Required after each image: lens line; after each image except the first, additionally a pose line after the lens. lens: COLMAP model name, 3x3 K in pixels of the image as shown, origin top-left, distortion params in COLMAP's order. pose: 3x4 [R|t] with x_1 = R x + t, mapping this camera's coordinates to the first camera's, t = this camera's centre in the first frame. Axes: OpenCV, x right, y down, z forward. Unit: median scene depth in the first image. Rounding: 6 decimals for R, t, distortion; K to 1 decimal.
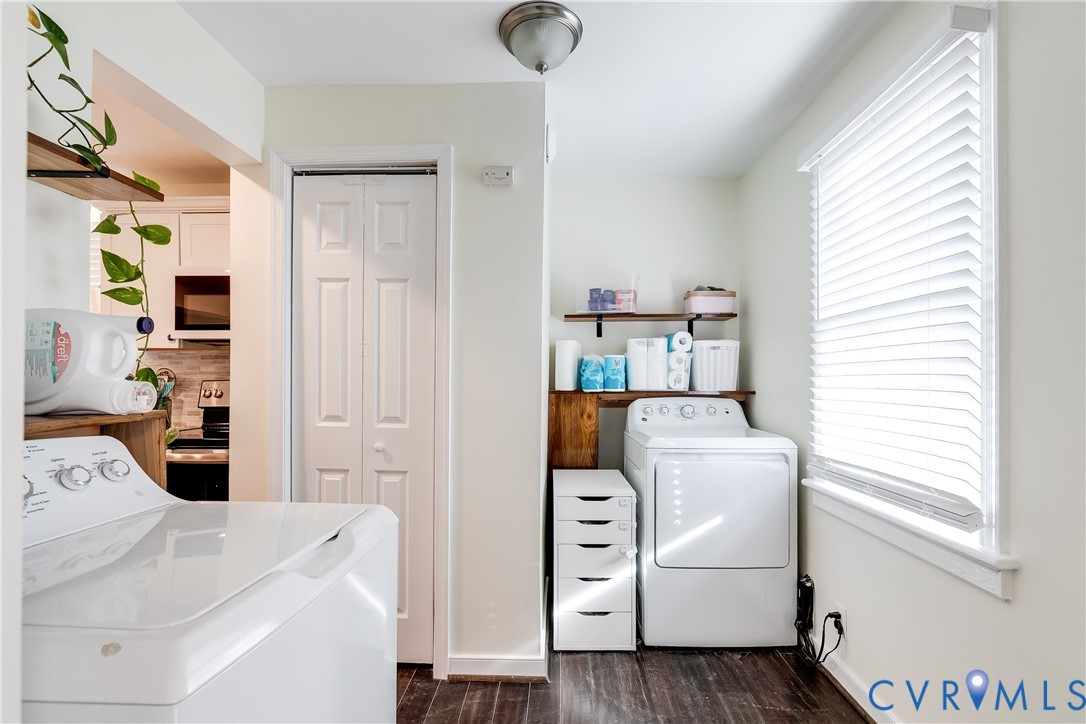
lens RADIAL K [[541.9, 0, 545.2], [0, 541.9, 370.0], [0, 0, 1]] dist [-0.014149, 0.001151]
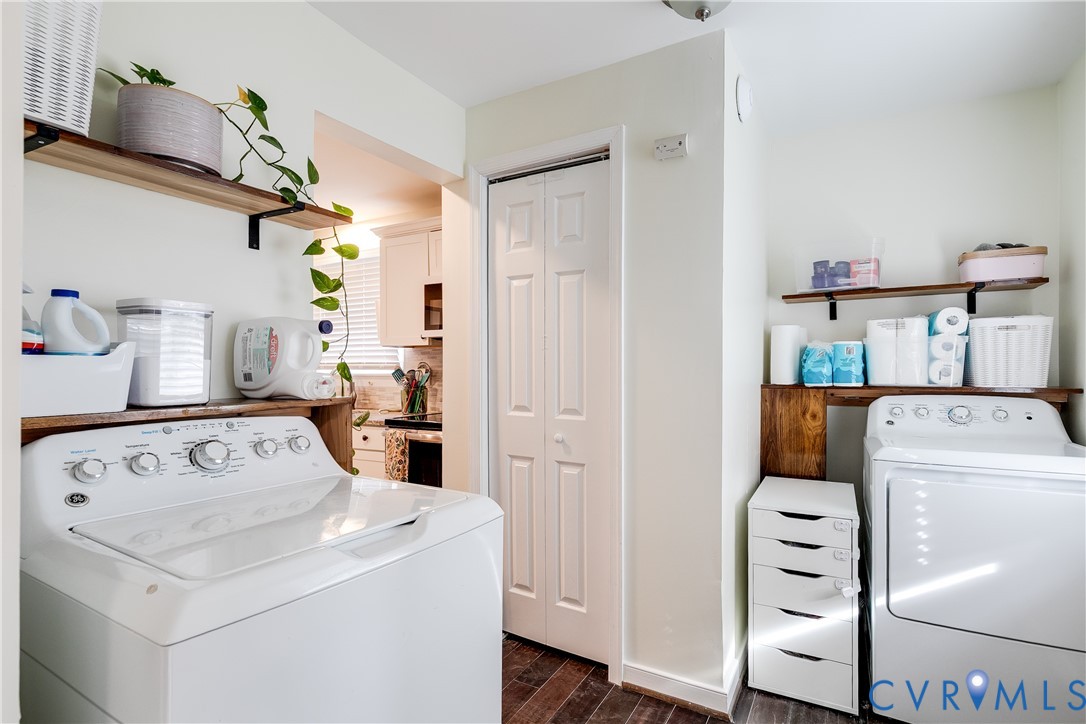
lens RADIAL K [[541.9, 0, 533.4], [0, 541.9, 362.0], [0, 0, 1]] dist [-0.014149, 0.001151]
pose [[0.872190, -0.007982, -0.489102, 0.146621], [0.008153, 0.999965, -0.001781, 0.001212], [0.489099, -0.002434, 0.872225, 0.089692]]
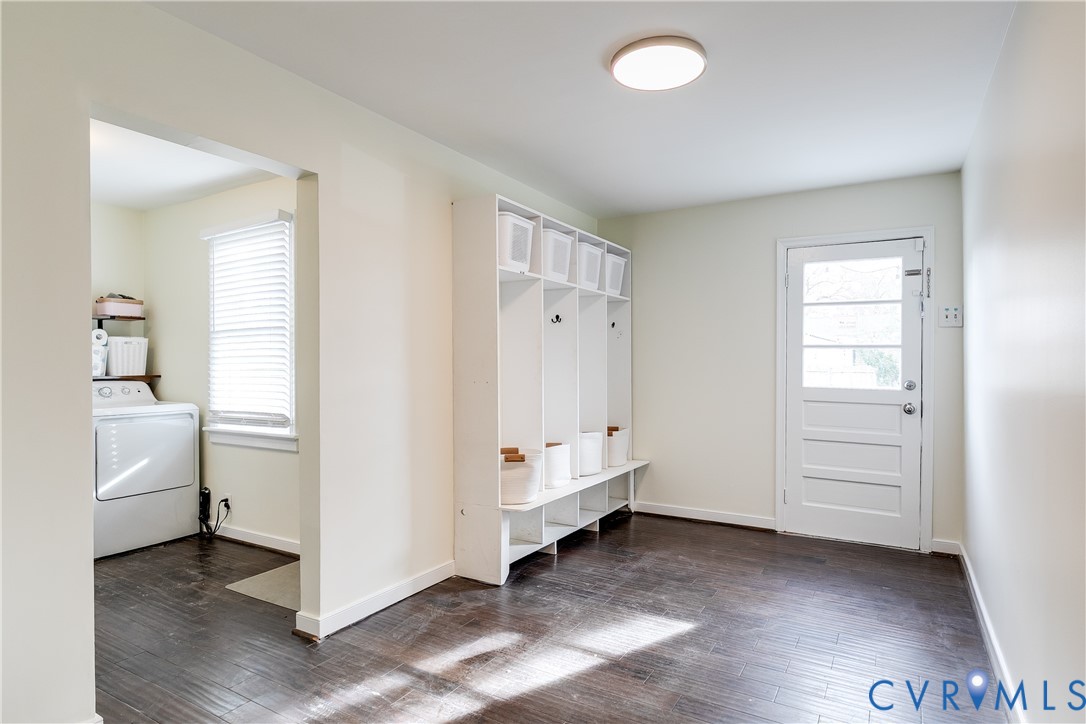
lens RADIAL K [[620.8, 0, 547.2], [0, 620.8, 364.6], [0, 0, 1]] dist [-0.004524, -0.000788]
pose [[0.522017, -0.009947, 0.852877, -0.575258], [-0.002832, 0.999906, 0.013395, -0.014797], [-0.852930, -0.009408, 0.521940, -0.862458]]
